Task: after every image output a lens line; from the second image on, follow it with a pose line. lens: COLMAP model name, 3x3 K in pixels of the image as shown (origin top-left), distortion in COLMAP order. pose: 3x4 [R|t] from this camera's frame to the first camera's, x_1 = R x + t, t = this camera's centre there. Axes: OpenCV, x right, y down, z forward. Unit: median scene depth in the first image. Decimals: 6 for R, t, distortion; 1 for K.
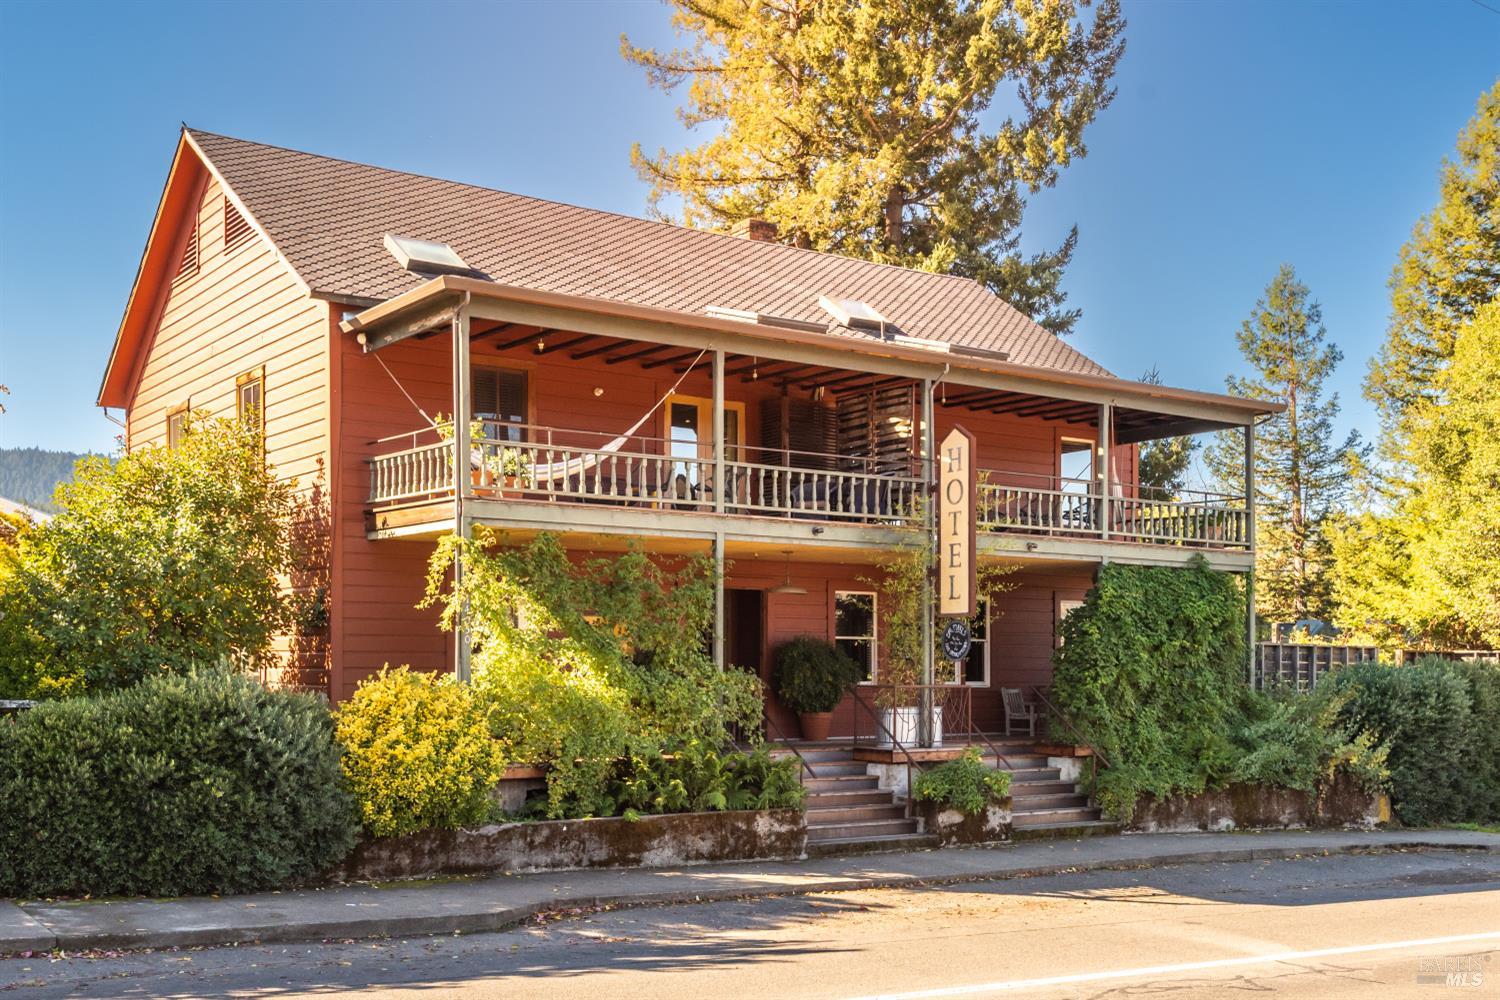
lens RADIAL K [[1407.2, 0, 750.0], [0, 1407.2, 500.0], [0, 0, 1]] dist [0.060627, 0.000643]
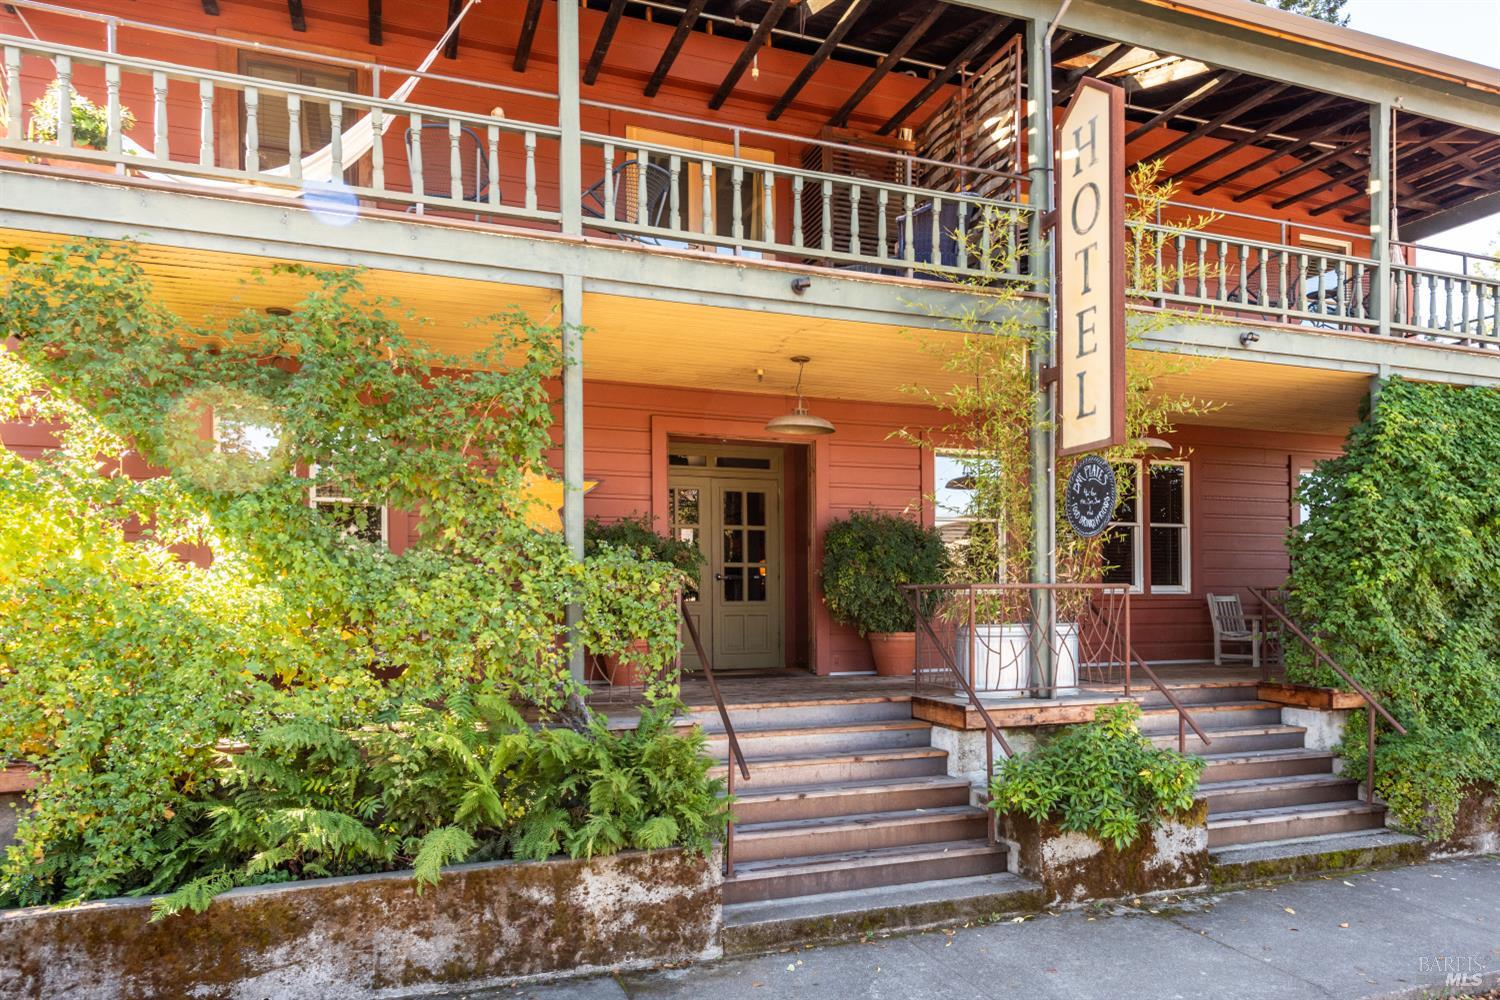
lens RADIAL K [[1262.9, 0, 750.0], [0, 1262.9, 500.0], [0, 0, 1]] dist [0.034693, -0.008784]
pose [[0.982060, -0.019993, -0.187508, 0.107239], [0.029357, 0.998449, 0.047295, 0.072995], [0.186271, -0.051951, 0.981124, 0.505547]]
